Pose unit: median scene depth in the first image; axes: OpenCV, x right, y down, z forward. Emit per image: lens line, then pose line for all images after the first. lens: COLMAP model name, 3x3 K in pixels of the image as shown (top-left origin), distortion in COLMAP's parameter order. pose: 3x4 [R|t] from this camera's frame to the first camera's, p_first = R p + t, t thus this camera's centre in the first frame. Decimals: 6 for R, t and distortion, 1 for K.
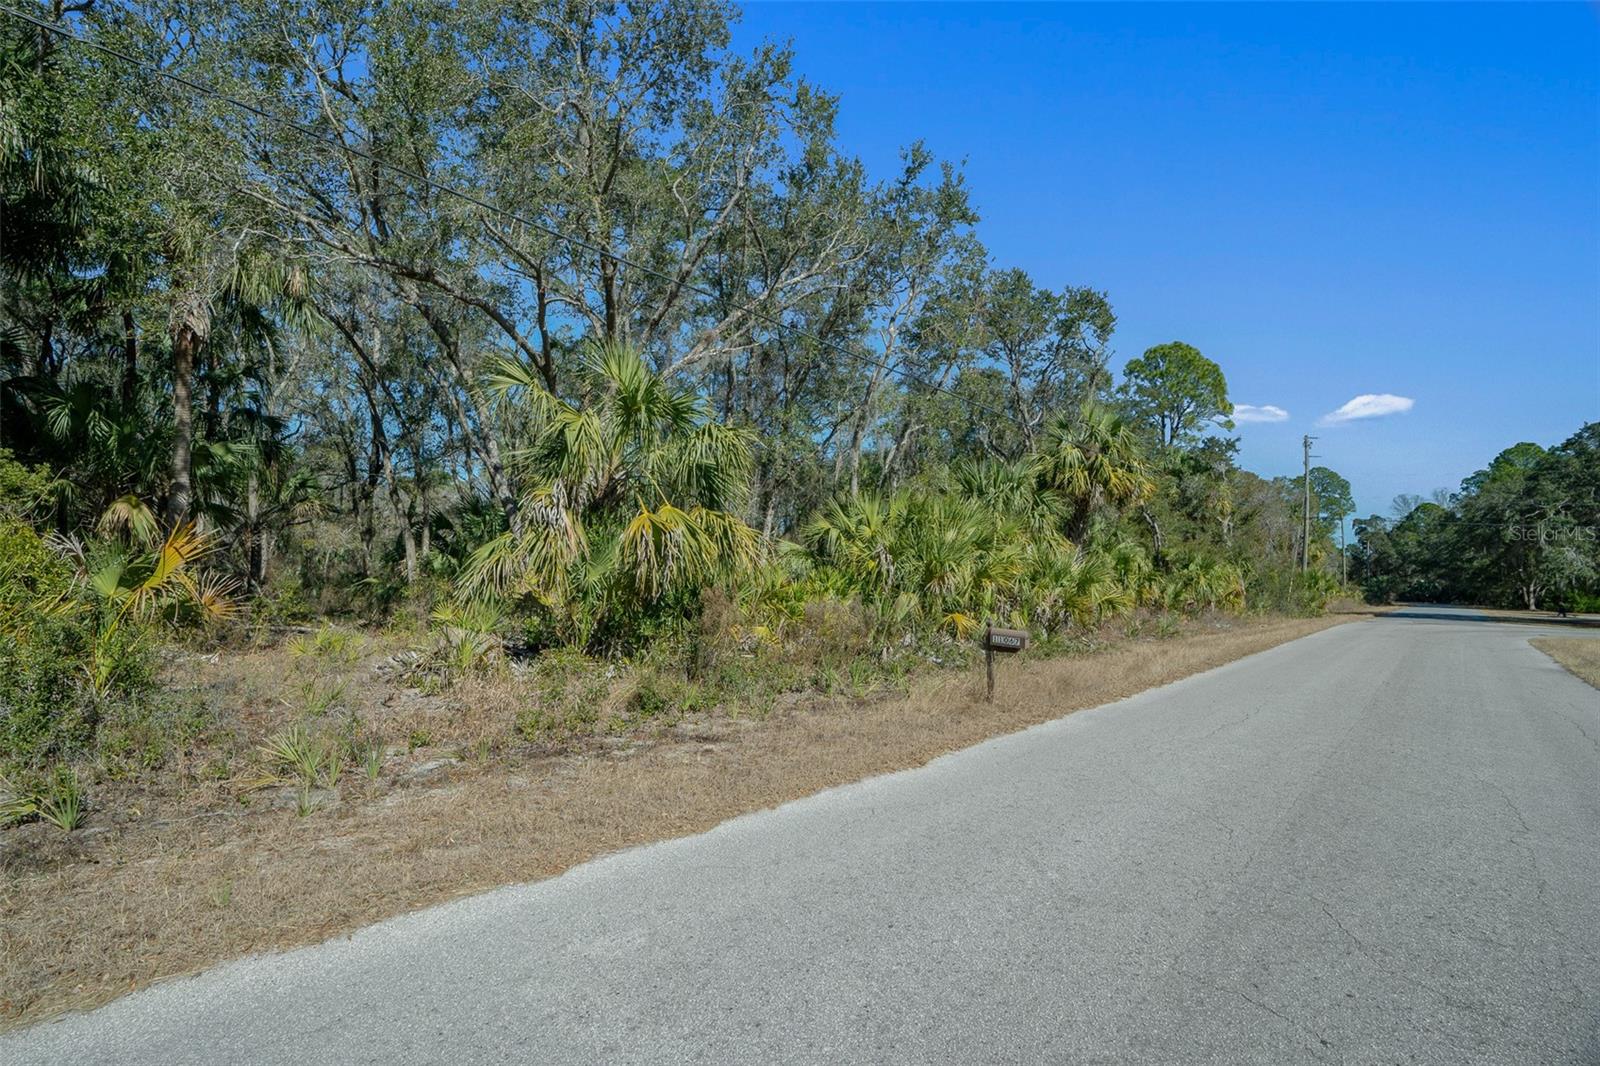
lens RADIAL K [[764.5, 0, 768.4], [0, 764.5, 530.5], [0, 0, 1]] dist [-0.042973, 0.021487]
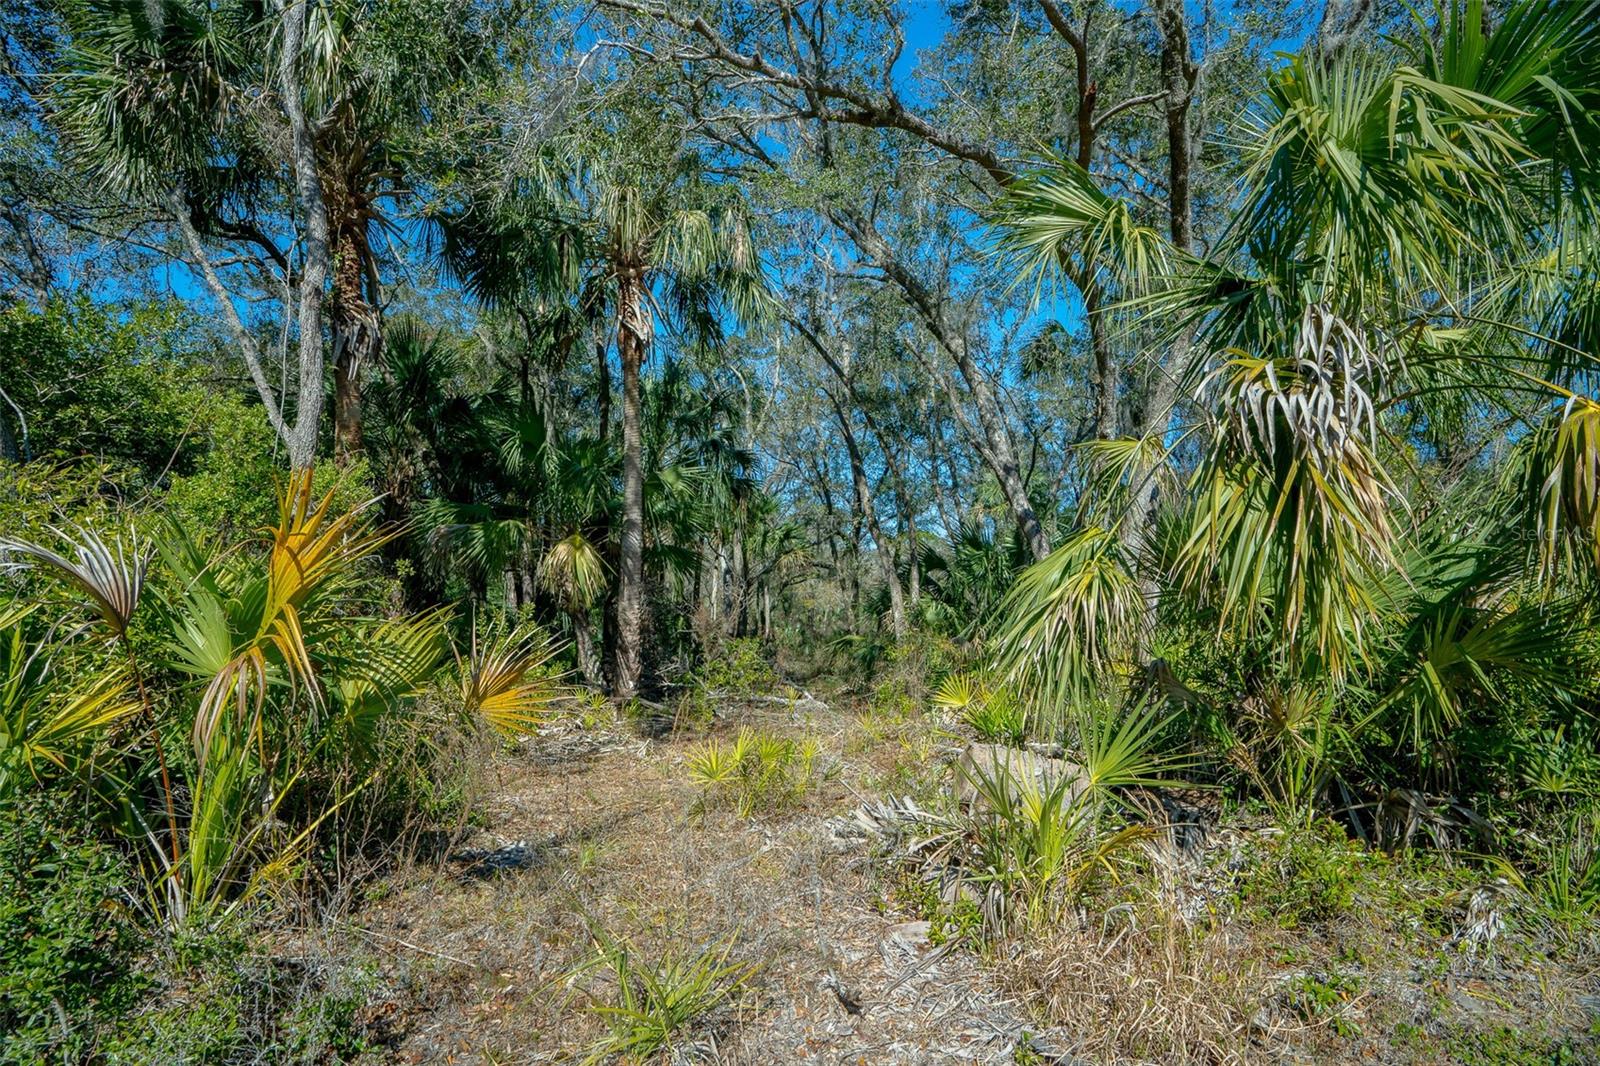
lens RADIAL K [[764.5, 0, 768.4], [0, 764.5, 530.5], [0, 0, 1]] dist [-0.042973, 0.021487]
pose [[0.819689, -0.082902, -0.566778, -0.140599], [0.041450, 0.995462, -0.085659, 0.020025], [0.571307, 0.046721, 0.819406, 0.301672]]
